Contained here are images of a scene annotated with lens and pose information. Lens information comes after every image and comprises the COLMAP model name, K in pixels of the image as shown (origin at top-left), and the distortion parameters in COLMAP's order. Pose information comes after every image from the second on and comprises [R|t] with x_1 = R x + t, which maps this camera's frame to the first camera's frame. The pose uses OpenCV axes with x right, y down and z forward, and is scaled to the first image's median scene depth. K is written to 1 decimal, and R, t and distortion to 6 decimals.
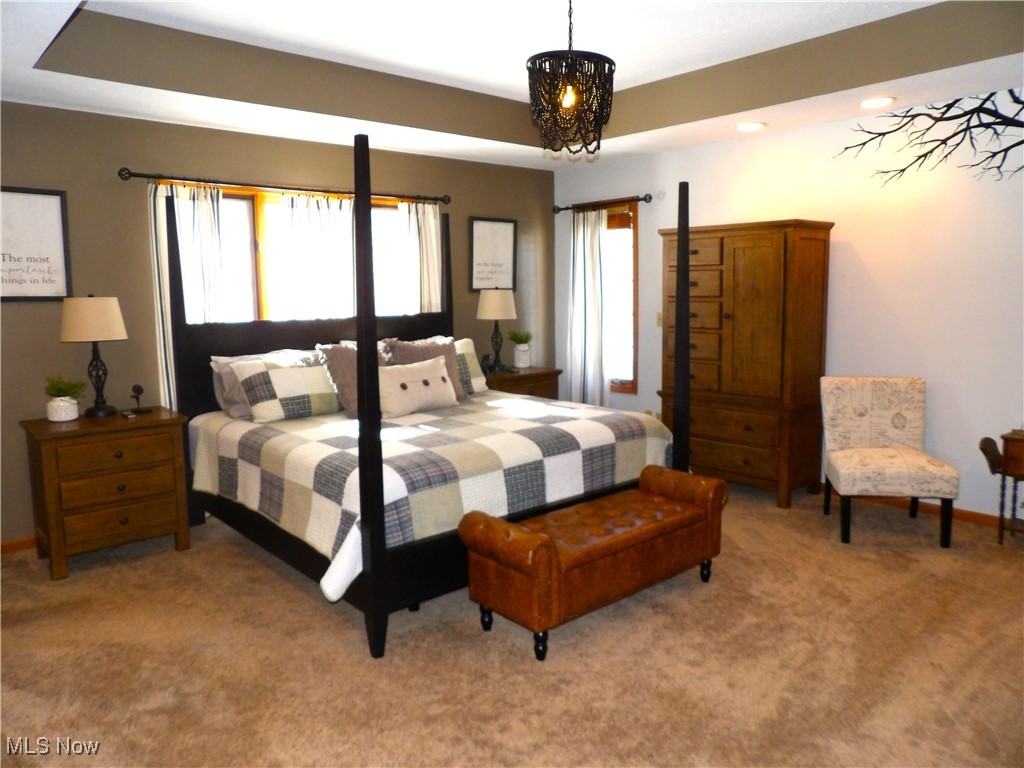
lens RADIAL K [[735.7, 0, 507.3], [0, 735.7, 381.8], [0, 0, 1]] dist [-0.052378, 0.065372]
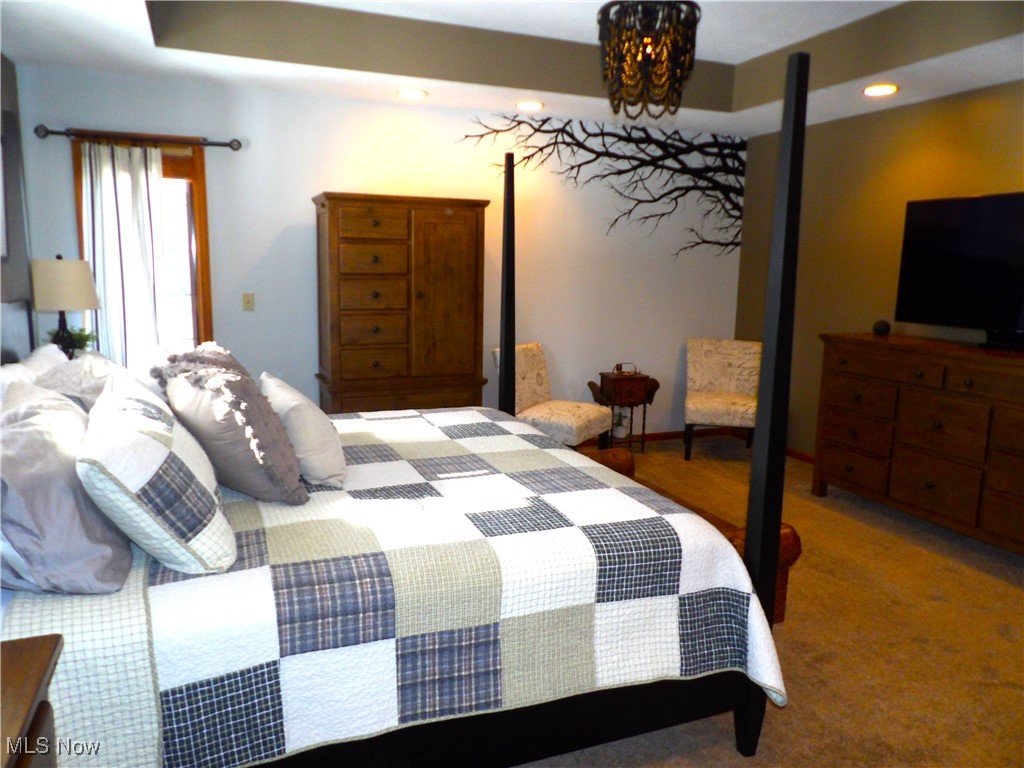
lens RADIAL K [[735.7, 0, 507.3], [0, 735.7, 381.8], [0, 0, 1]] dist [-0.052378, 0.065372]
pose [[0.332864, -0.129601, 0.934026, -0.594034], [0.098514, 0.989869, 0.102242, -0.069543], [-0.937815, 0.057982, 0.342259, 0.619808]]
